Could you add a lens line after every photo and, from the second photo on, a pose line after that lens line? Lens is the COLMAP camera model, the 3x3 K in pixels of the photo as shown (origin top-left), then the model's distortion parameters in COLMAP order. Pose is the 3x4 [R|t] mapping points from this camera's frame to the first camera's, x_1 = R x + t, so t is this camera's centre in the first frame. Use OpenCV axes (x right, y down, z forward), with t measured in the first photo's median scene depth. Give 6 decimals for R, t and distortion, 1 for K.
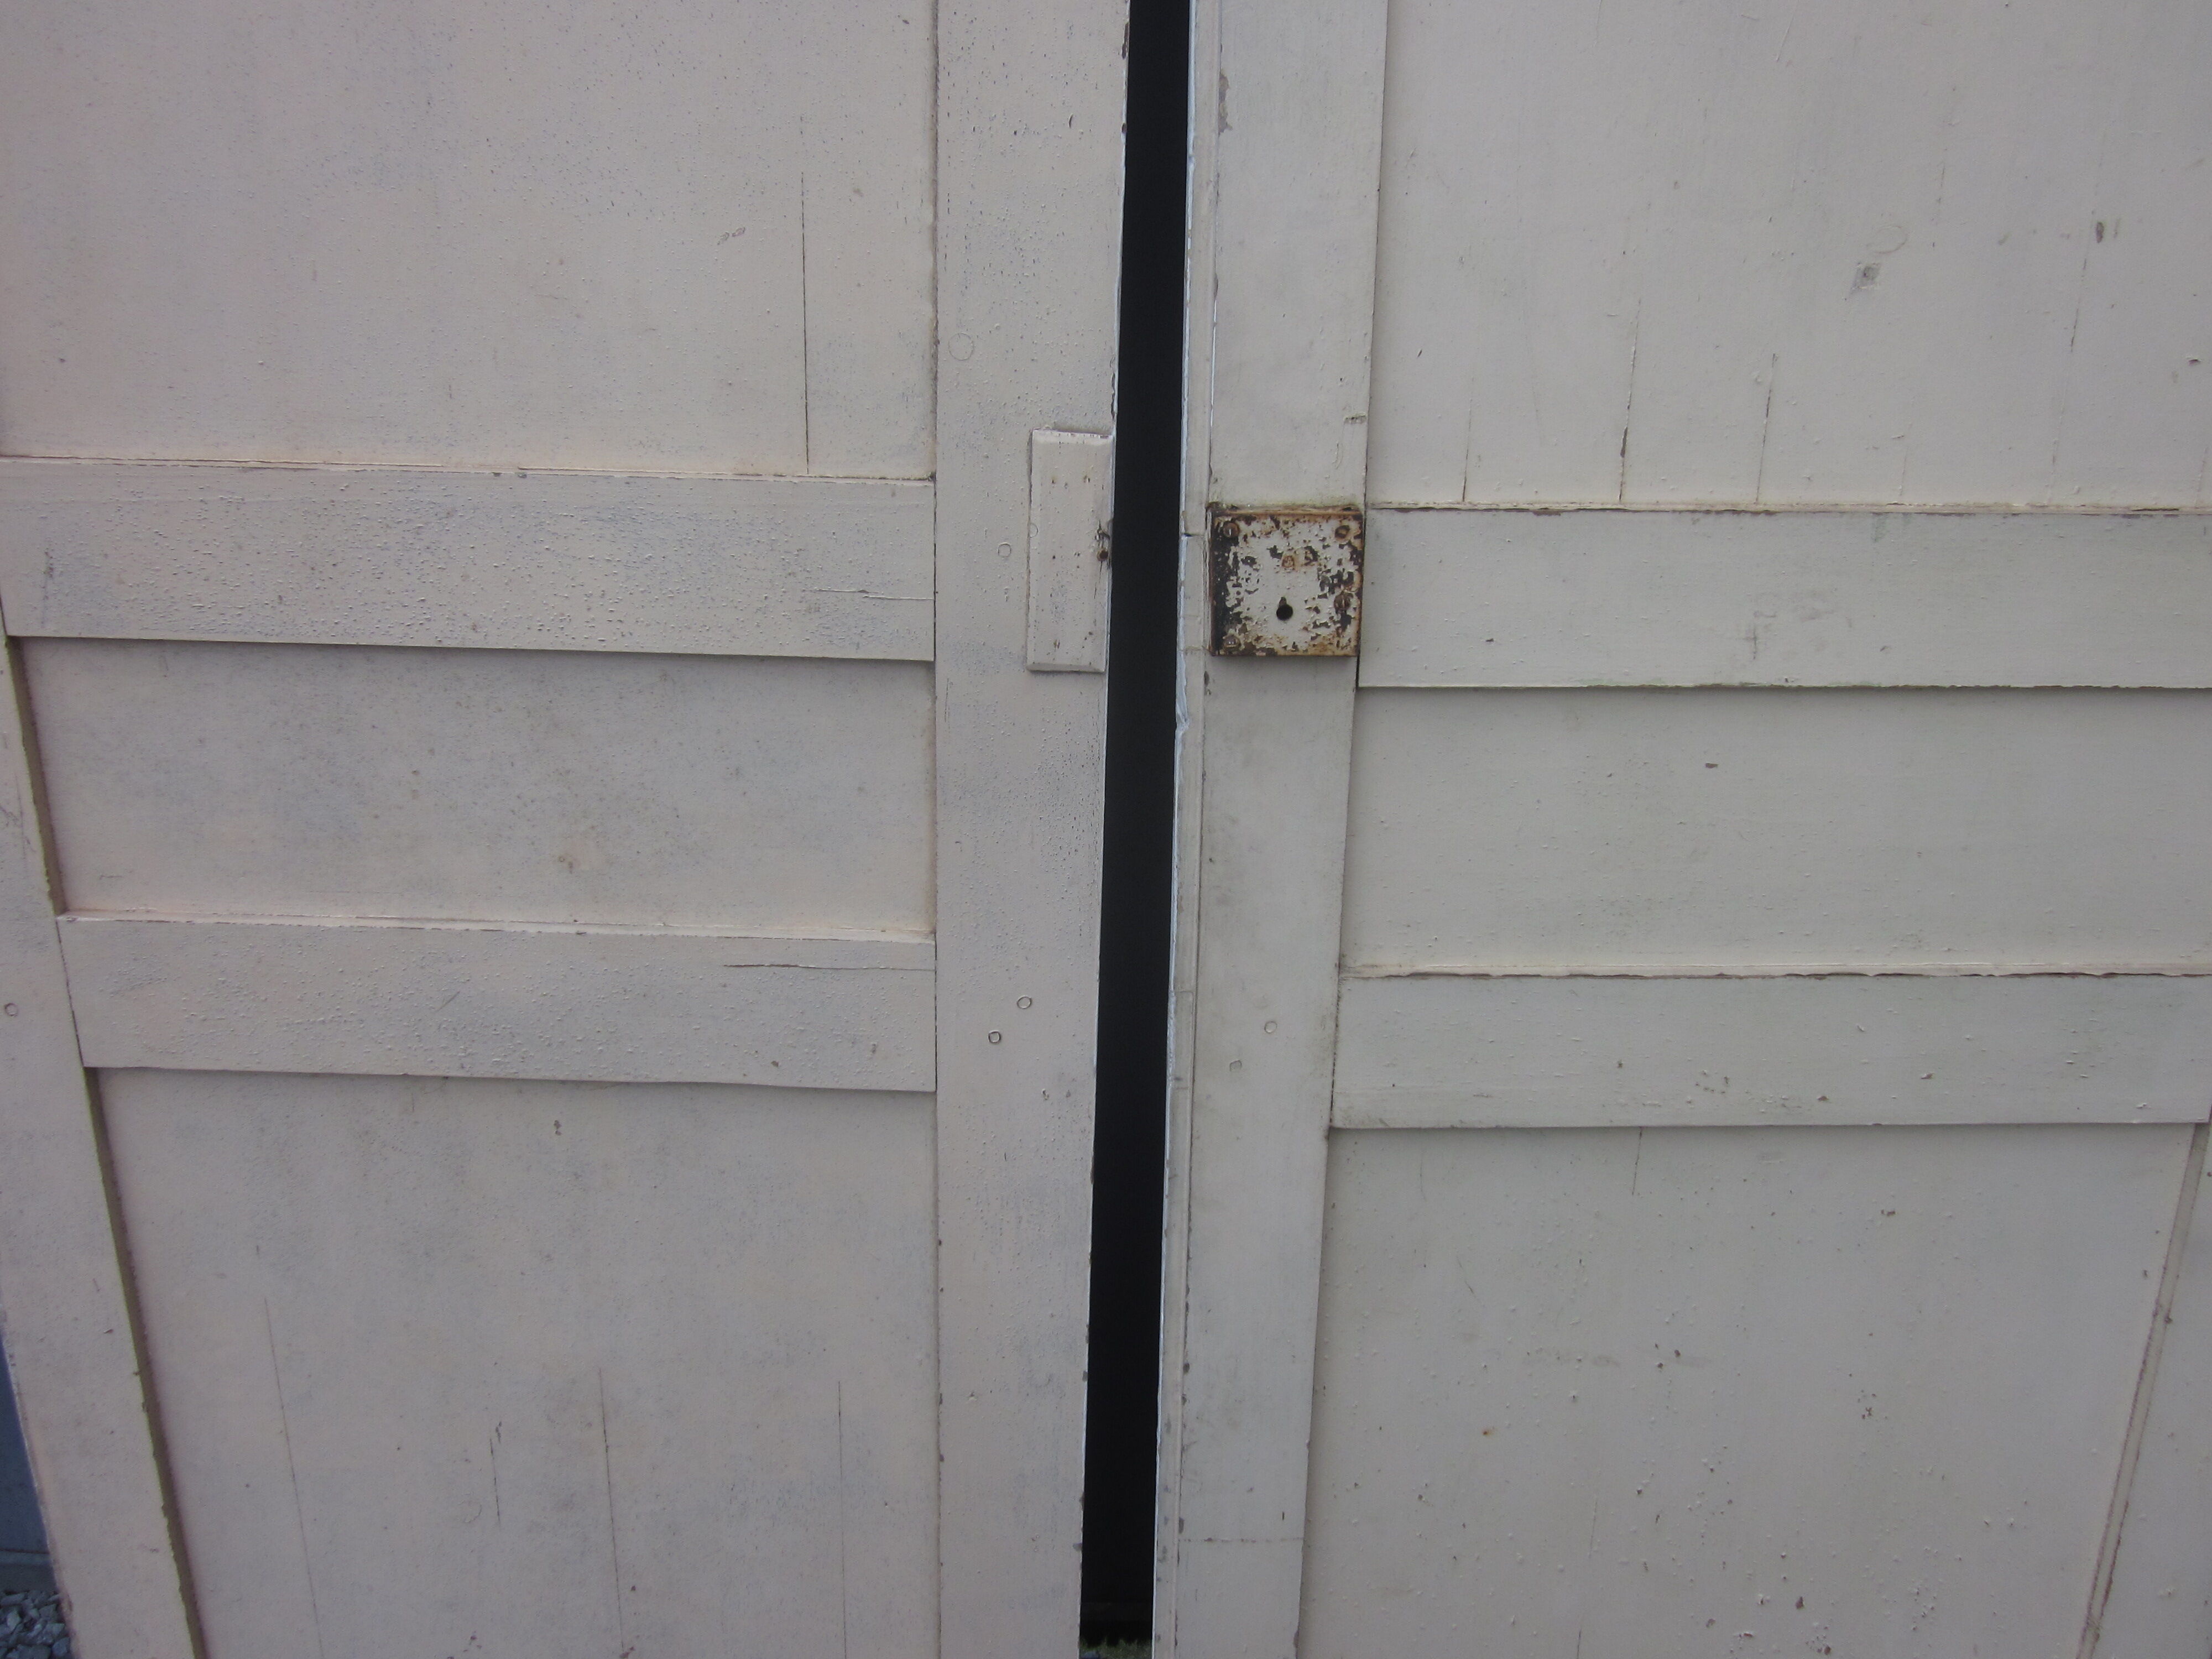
lens RADIAL K [[1831.8, 0, 1101.8], [0, 1831.8, 822.9], [0, 0, 1]] dist [-0.046512, 0.018434]
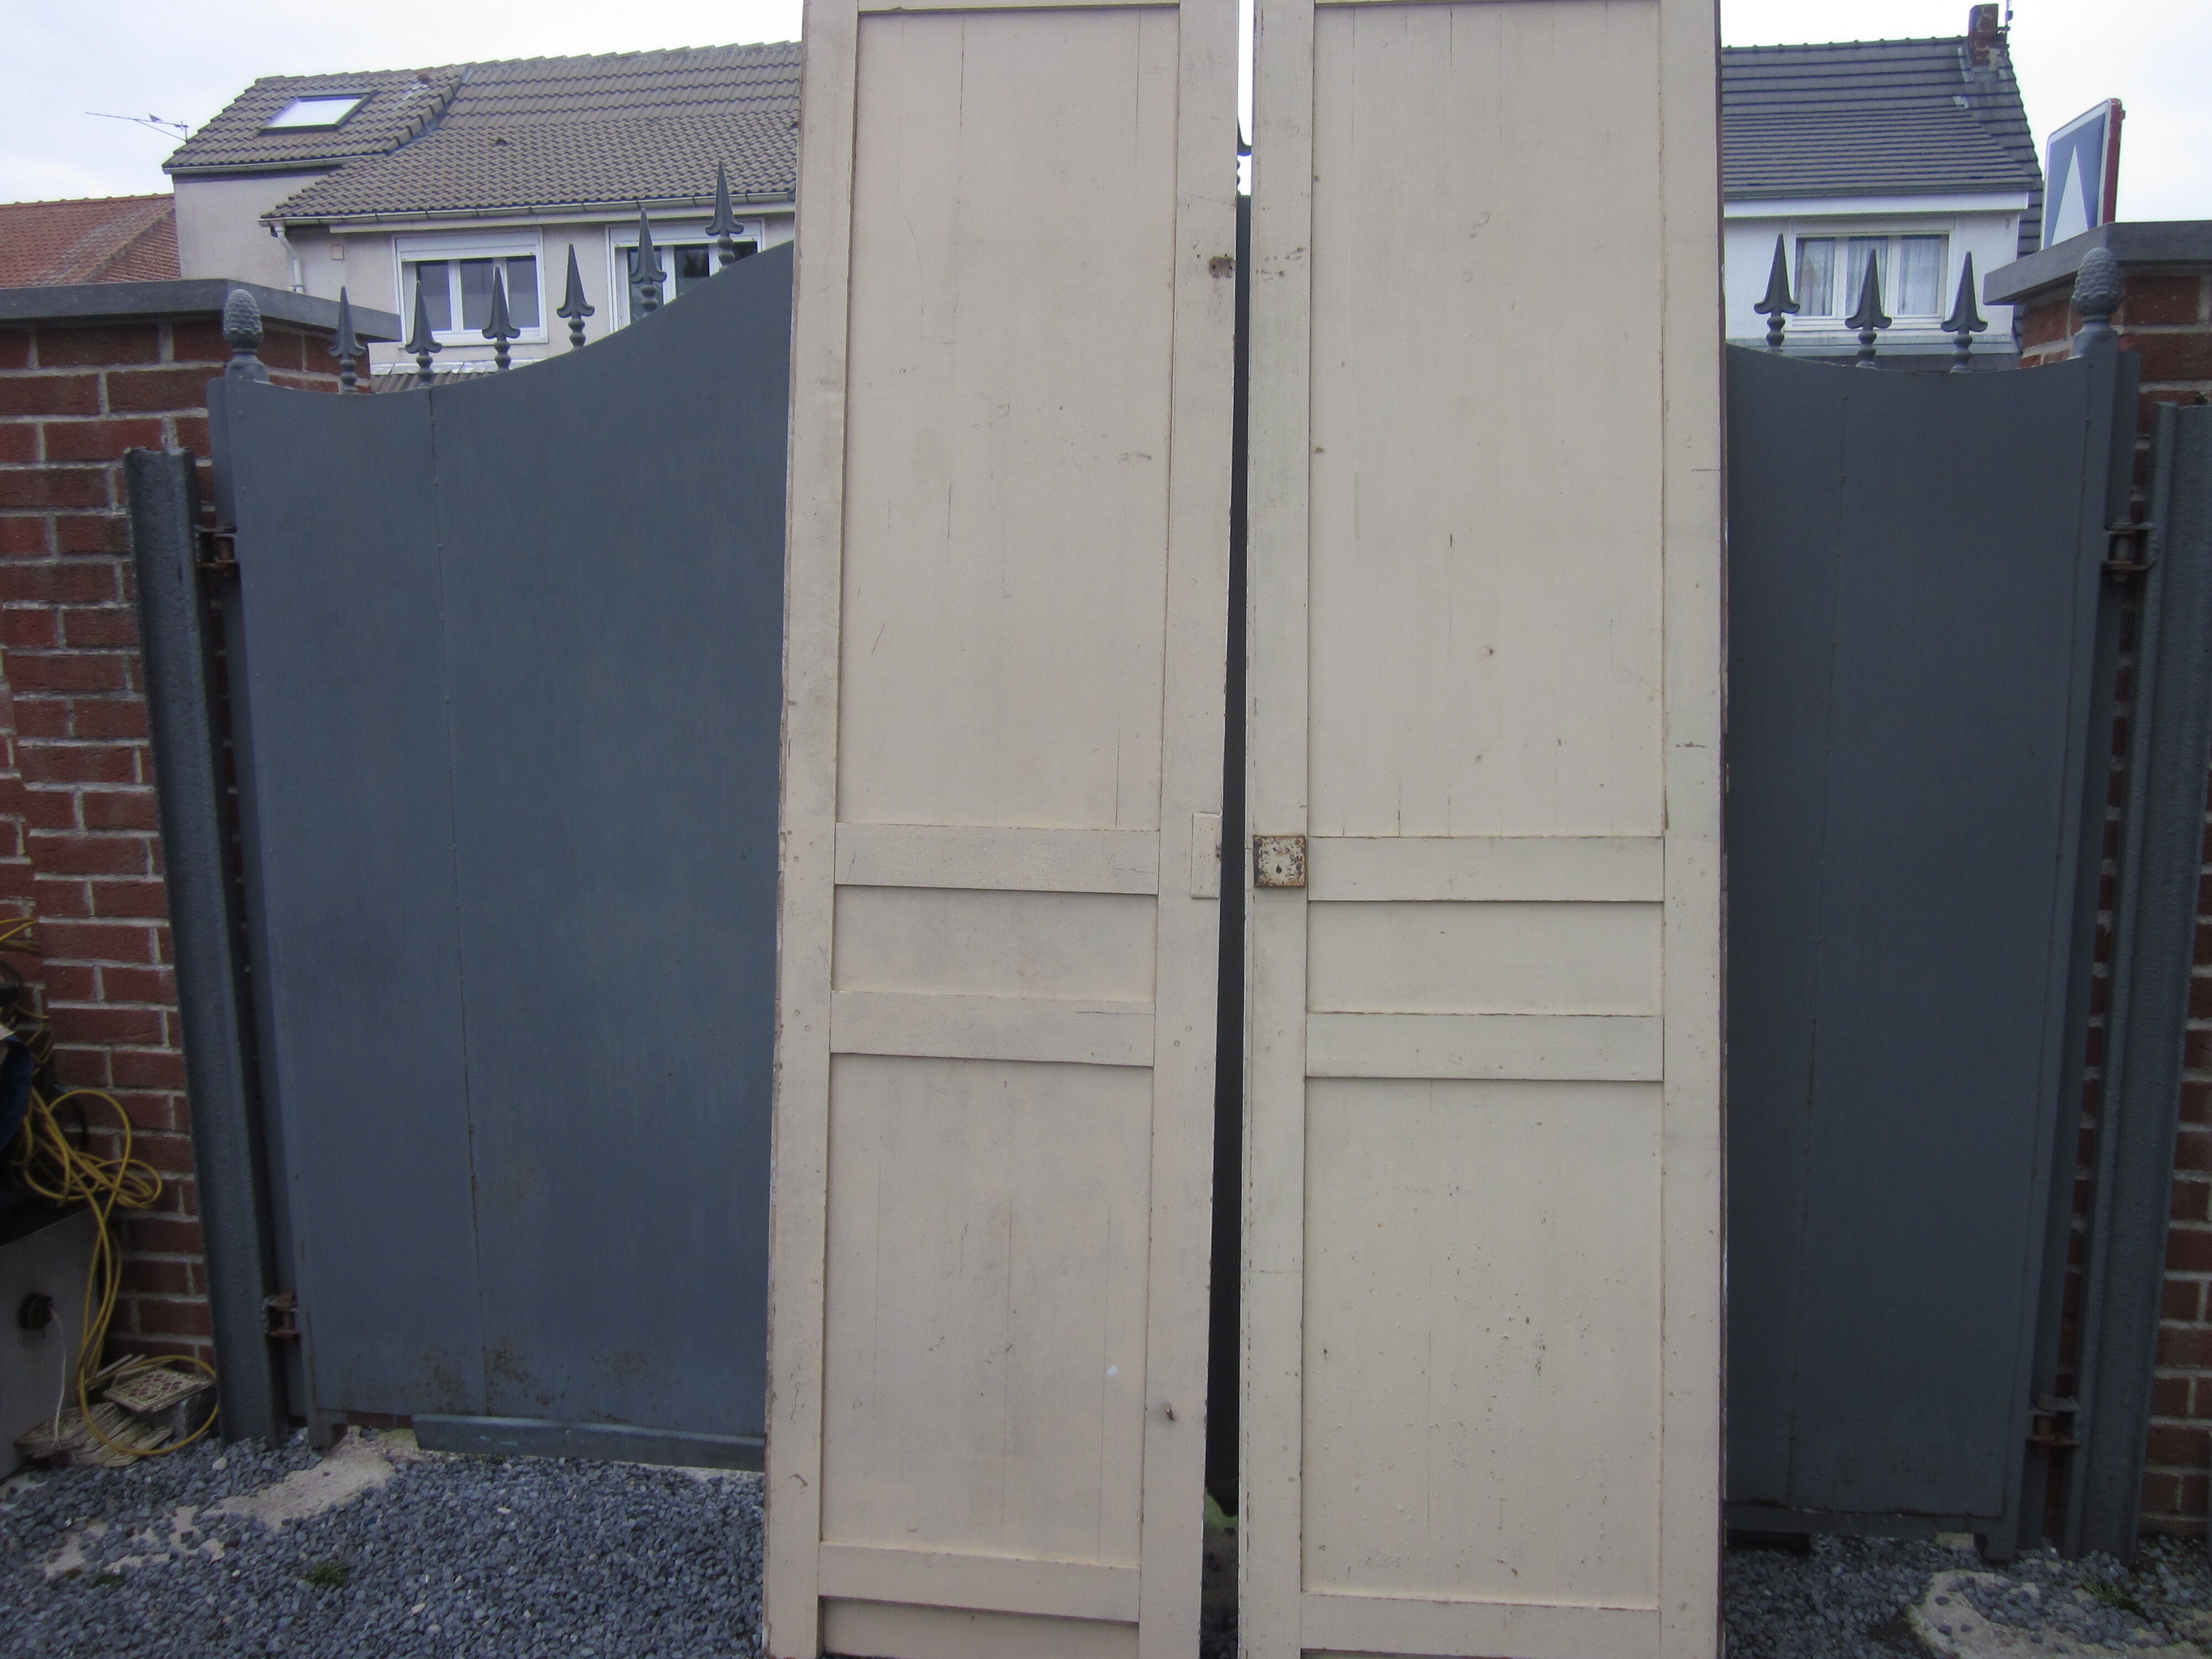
lens RADIAL K [[1831.8, 0, 1113.1], [0, 1831.8, 834.2], [0, 0, 1]] dist [-0.046512, 0.018434]
pose [[0.992059, -0.004771, -0.125680, 0.177509], [-0.040063, 0.935238, -0.351746, 0.747233], [0.119219, 0.353988, 0.927620, -1.506288]]
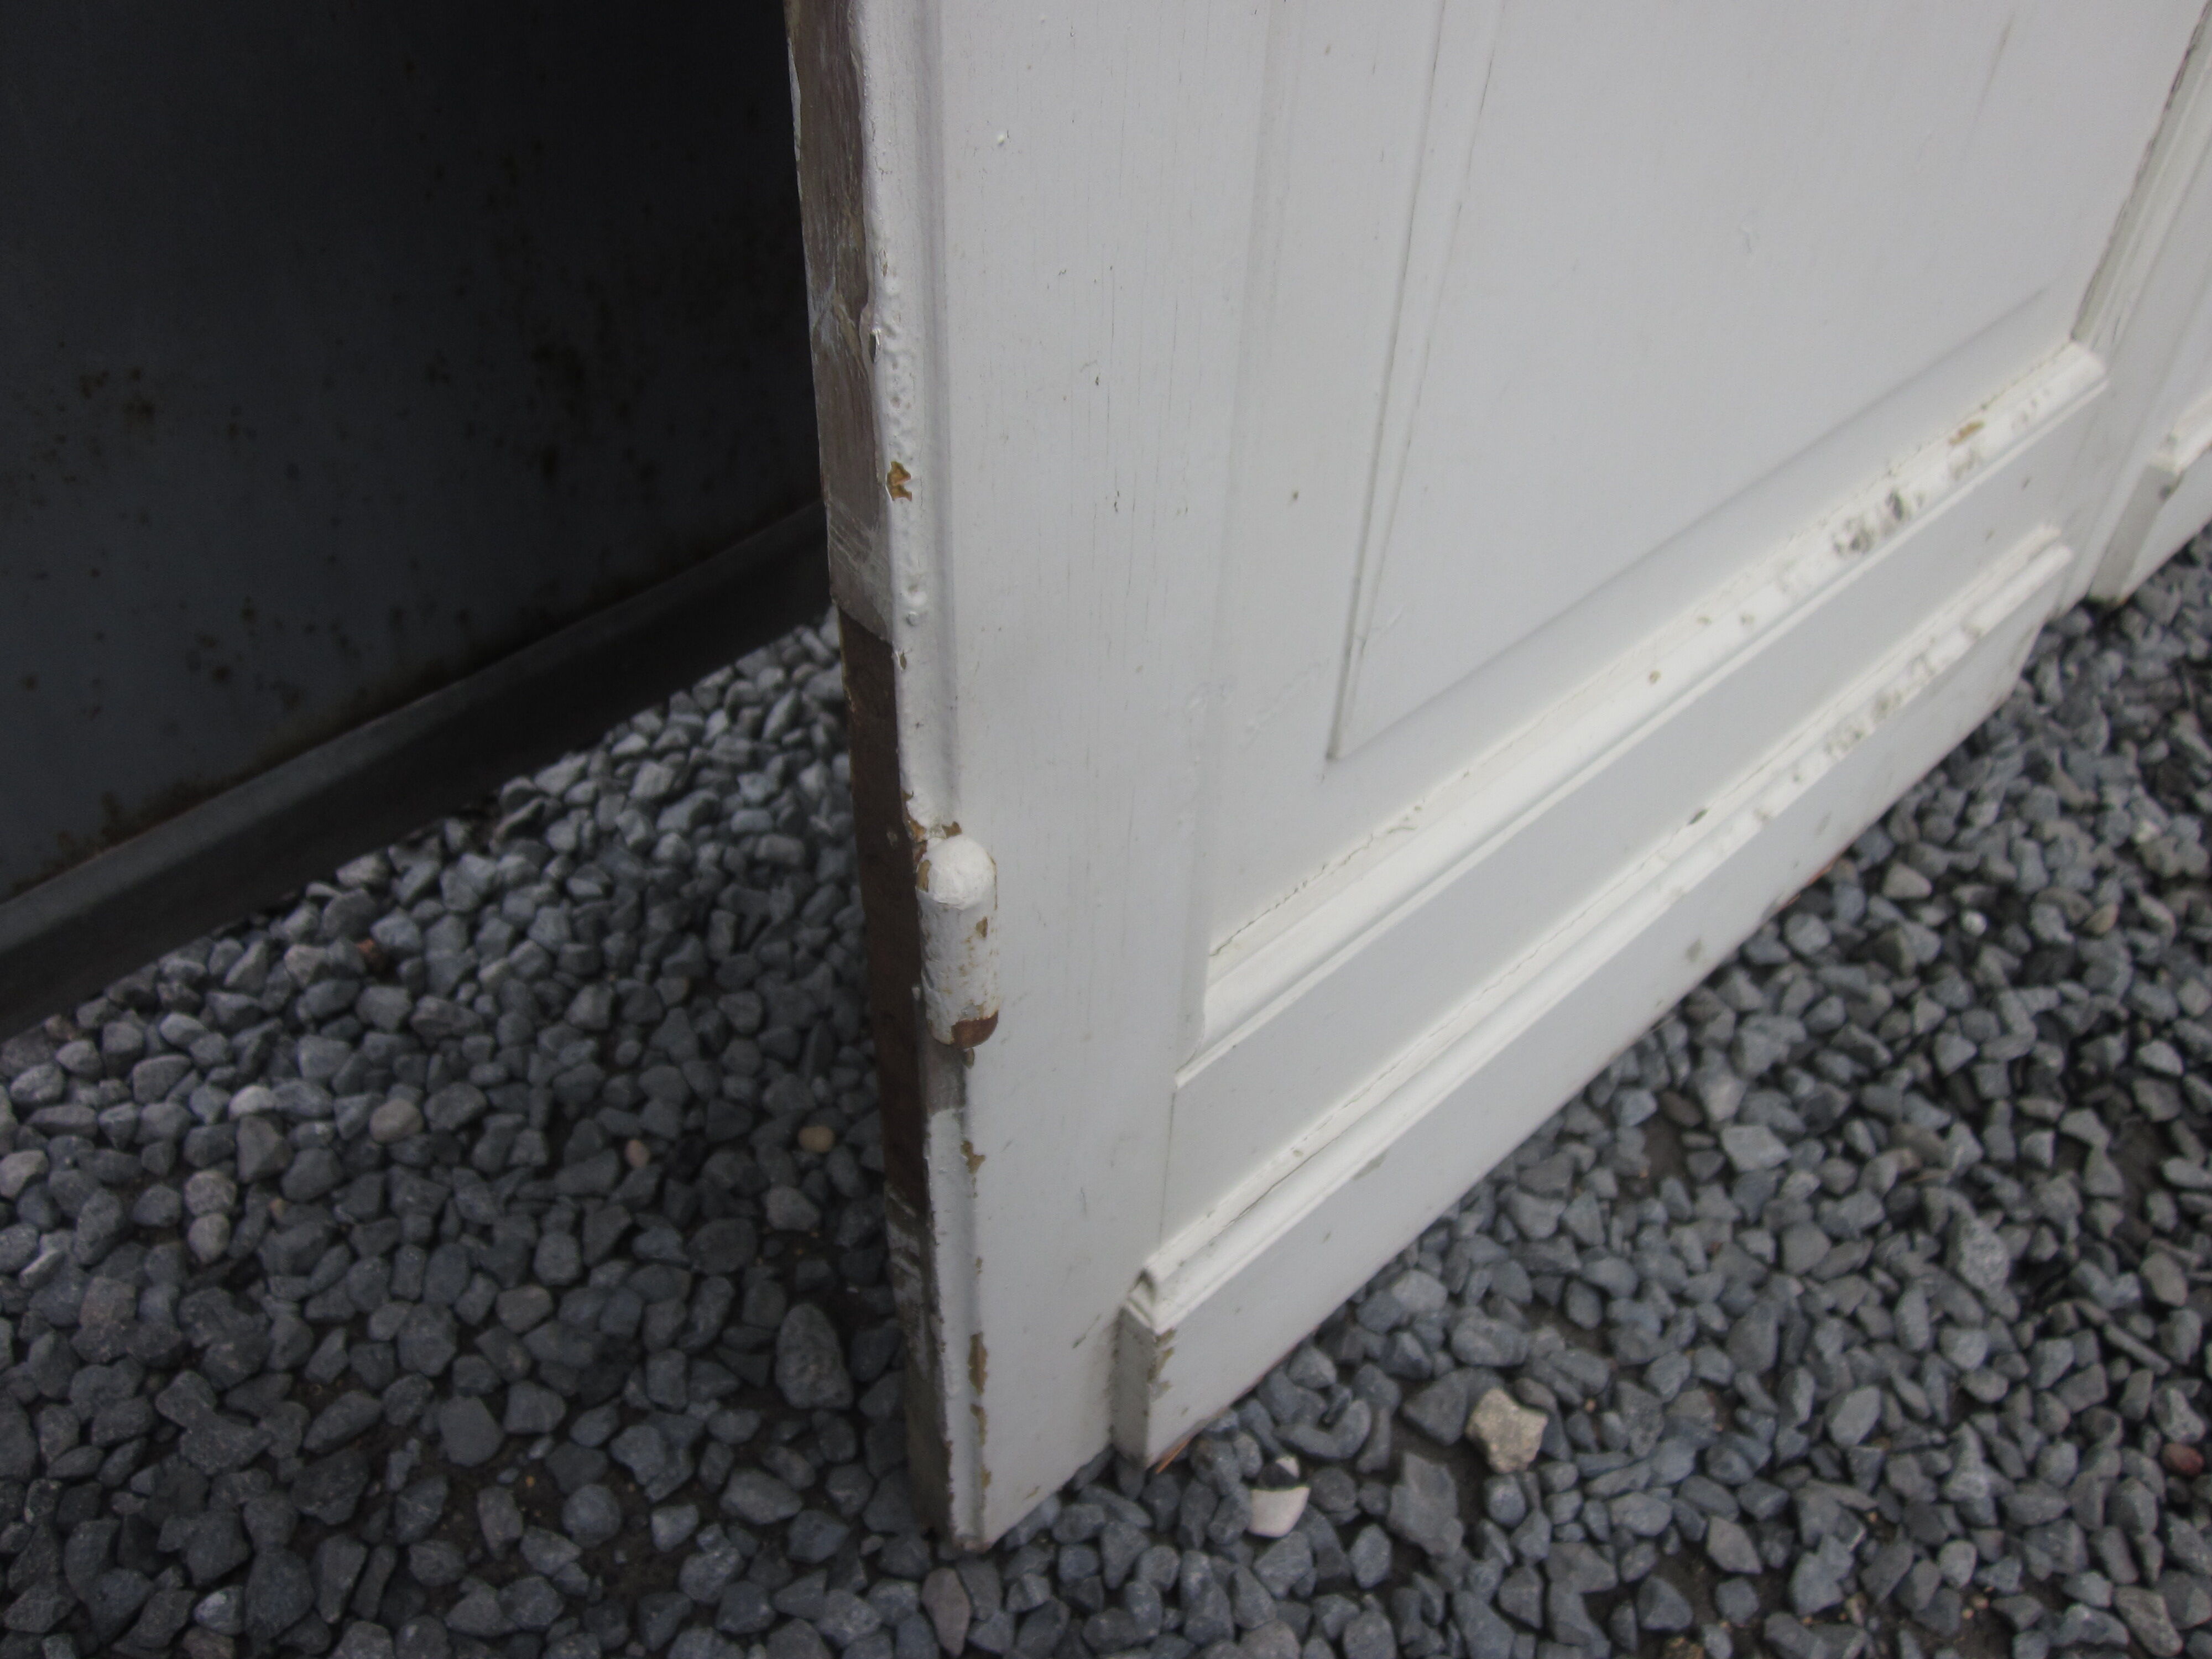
lens RADIAL K [[1831.8, 0, 1095.4], [0, 1831.8, 826.3], [0, 0, 1]] dist [-0.046512, 0.018434]
pose [[0.684598, -0.512399, 0.518433, -0.873962], [0.279059, 0.841286, 0.462994, 0.487961], [-0.673388, -0.172292, 0.718932, 1.052200]]
